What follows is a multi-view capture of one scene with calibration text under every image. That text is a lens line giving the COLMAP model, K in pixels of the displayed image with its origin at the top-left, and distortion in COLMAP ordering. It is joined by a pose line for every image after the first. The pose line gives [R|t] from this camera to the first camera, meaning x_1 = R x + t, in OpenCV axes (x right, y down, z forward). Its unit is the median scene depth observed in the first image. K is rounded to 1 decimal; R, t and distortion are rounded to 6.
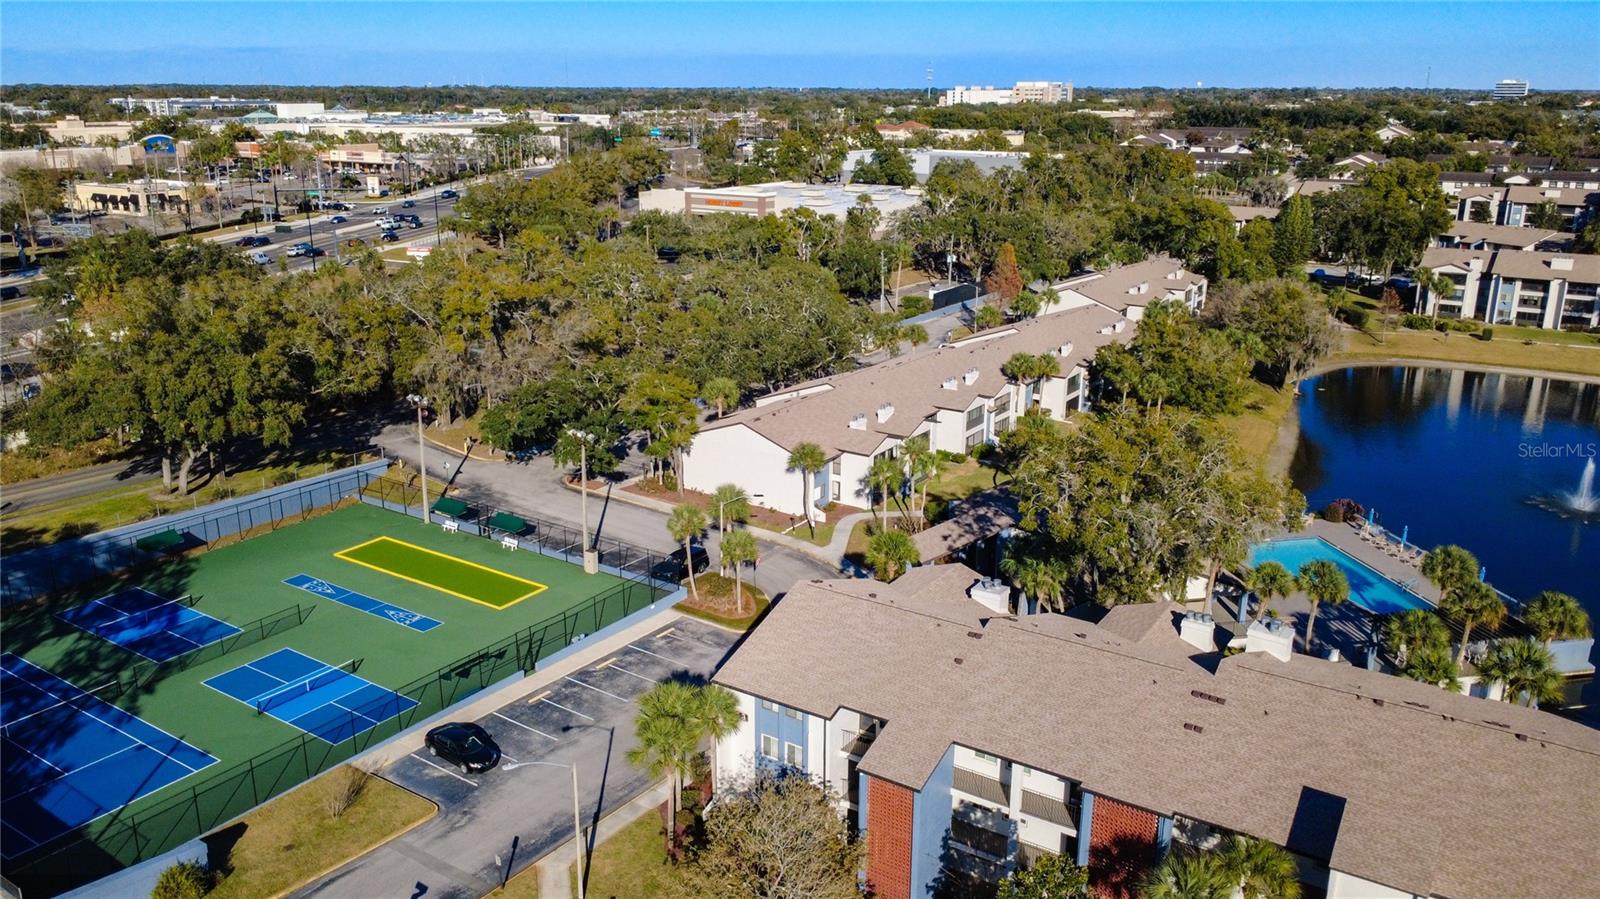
lens RADIAL K [[1233.9, 0, 800.8], [0, 1233.9, 425.7], [0, 0, 1]] dist [0.002606, -0.005173]
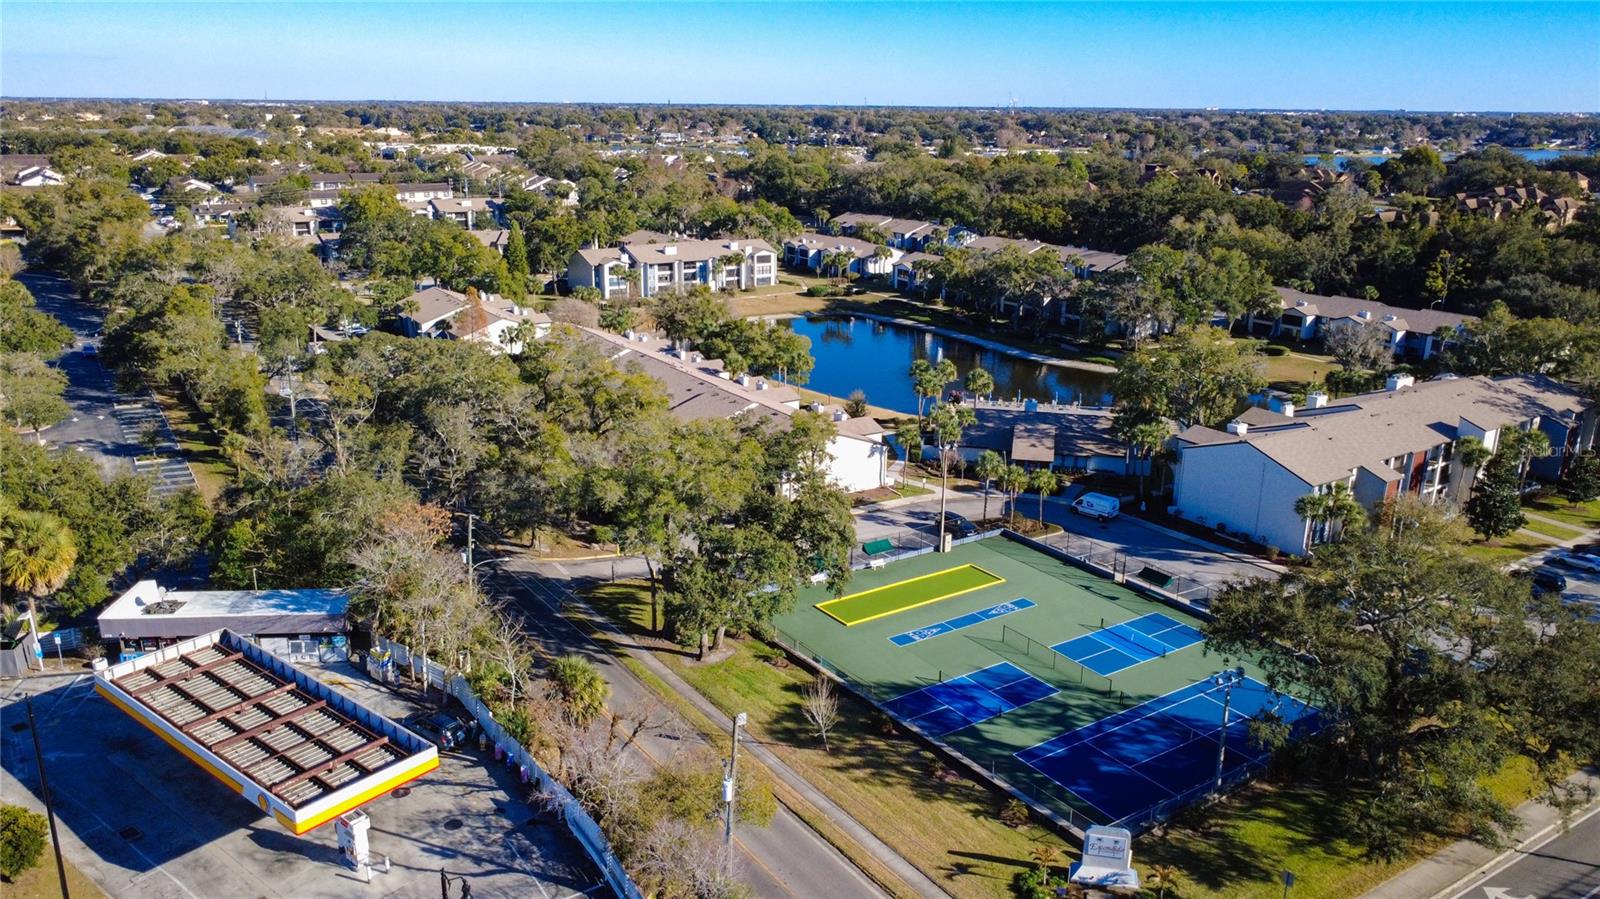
lens RADIAL K [[1200.5, 0, 800.0], [0, 1200.5, 449.5], [0, 0, 1]] dist [0.000735, -0.001365]
pose [[0.359804, -0.254455, 0.897660, -0.917487], [0.228569, 0.956816, 0.179607, -0.169200], [-0.904598, 0.140554, 0.402426, 0.422111]]
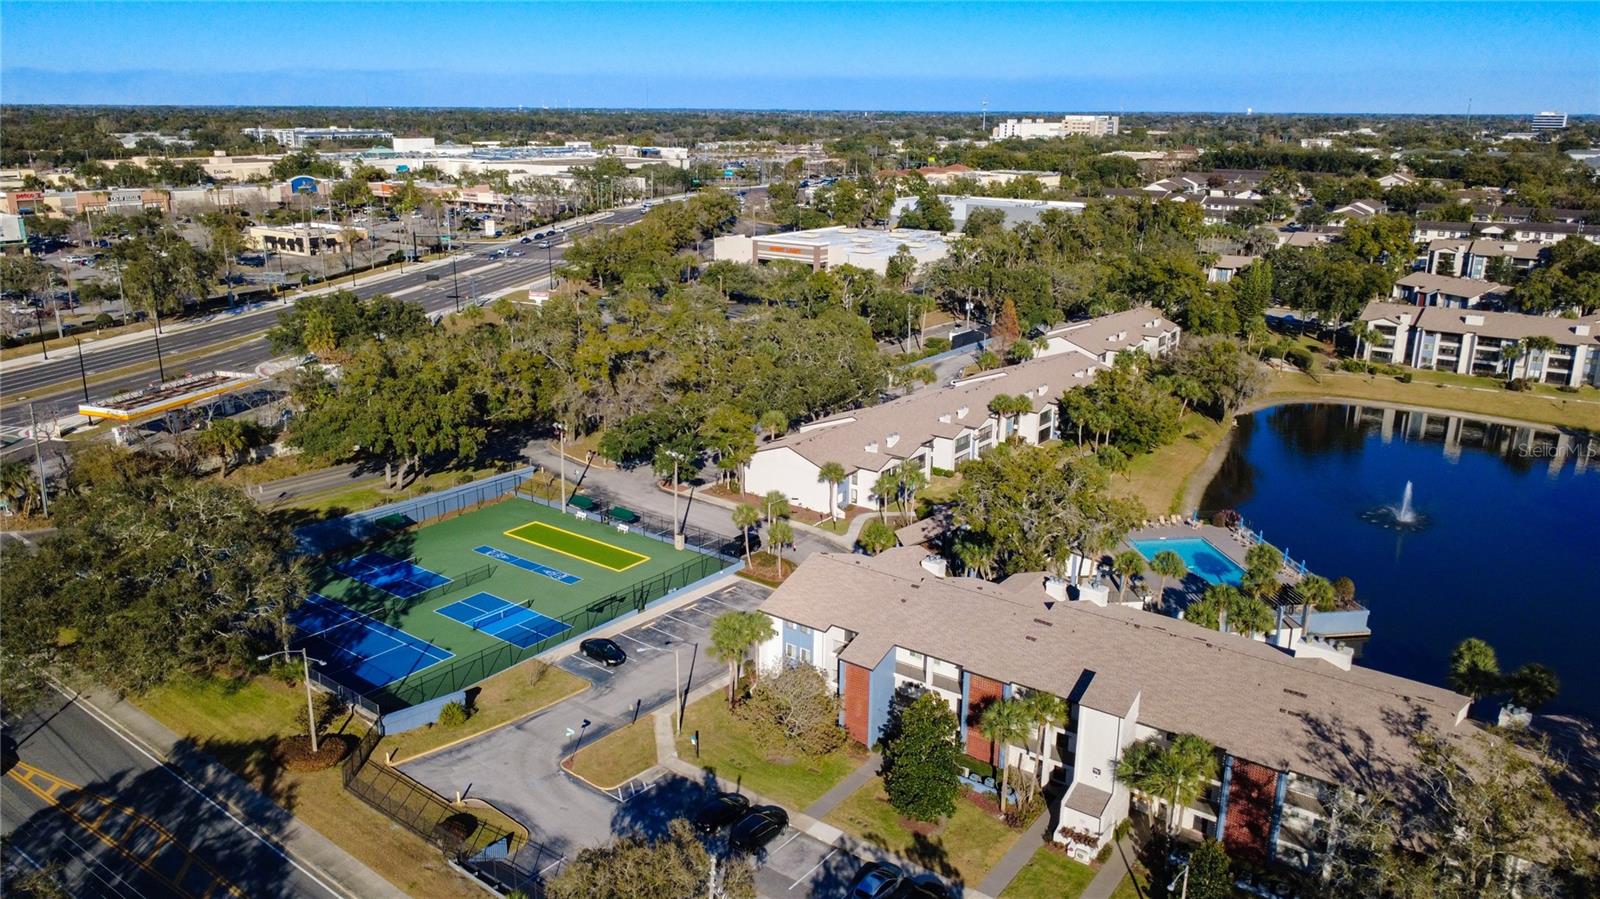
lens RADIAL K [[1200.5, 0, 800.0], [0, 1200.5, 449.5], [0, 0, 1]] dist [0.000735, -0.001365]
pose [[0.998386, 0.019460, -0.053359, 0.031282], [-0.018516, 0.999664, 0.018120, -0.018491], [0.053694, -0.017103, 0.998411, -0.281360]]
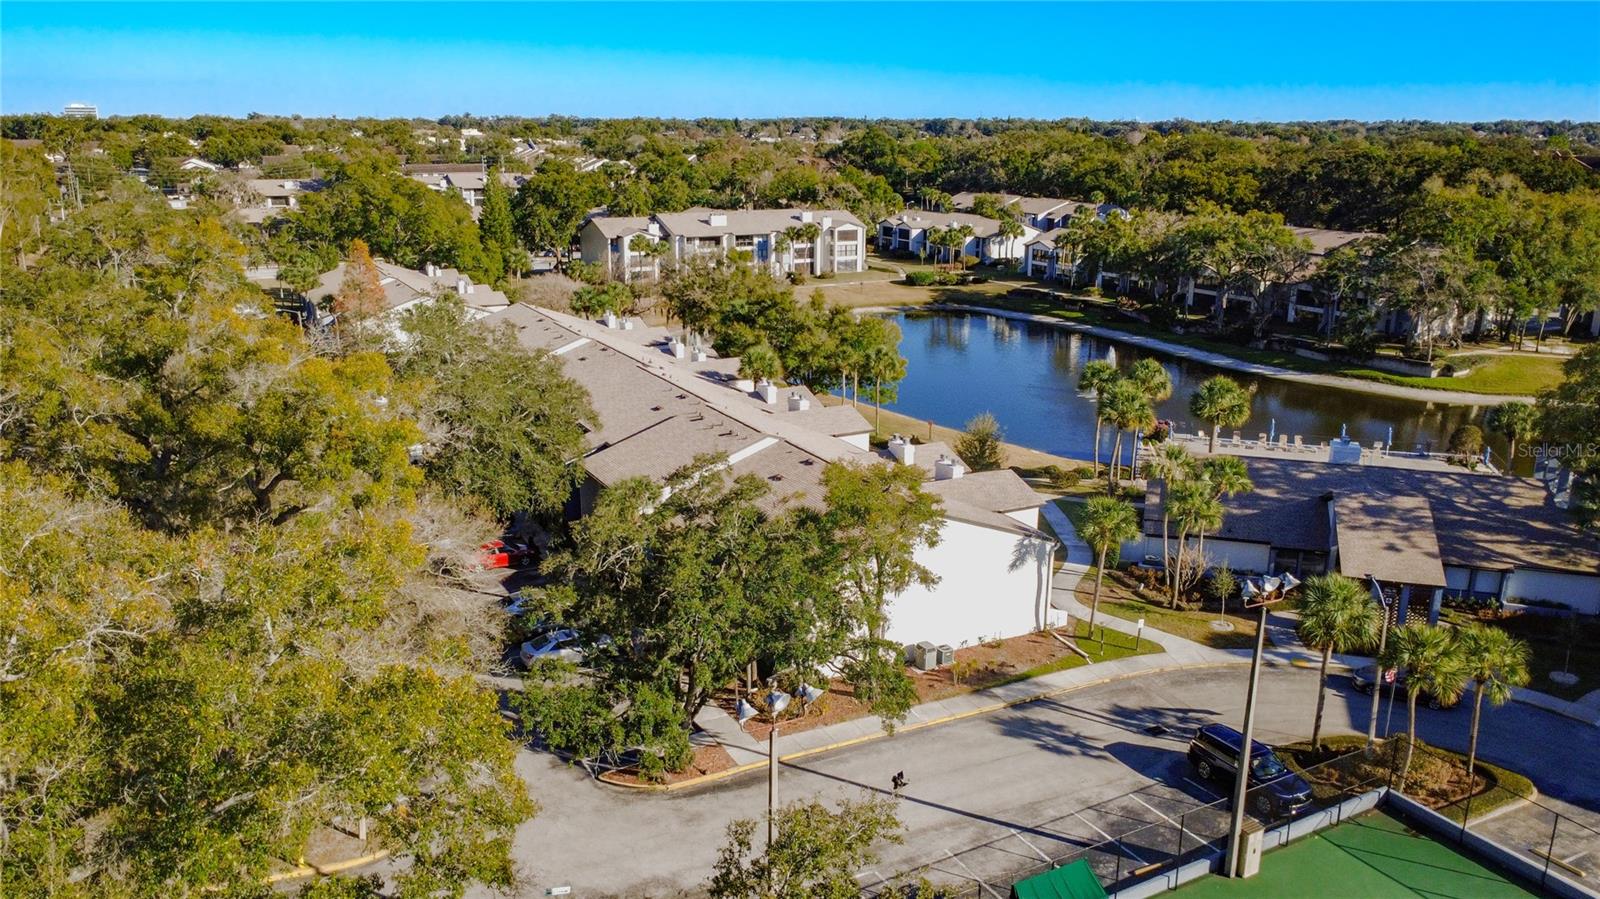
lens RADIAL K [[1200.5, 0, 800.0], [0, 1200.5, 449.5], [0, 0, 1]] dist [0.000735, -0.001365]
pose [[0.443164, -0.228124, 0.866929, -0.412936], [0.223736, 0.964621, 0.139459, -0.091600], [-0.868071, 0.132160, 0.478525, 0.623140]]
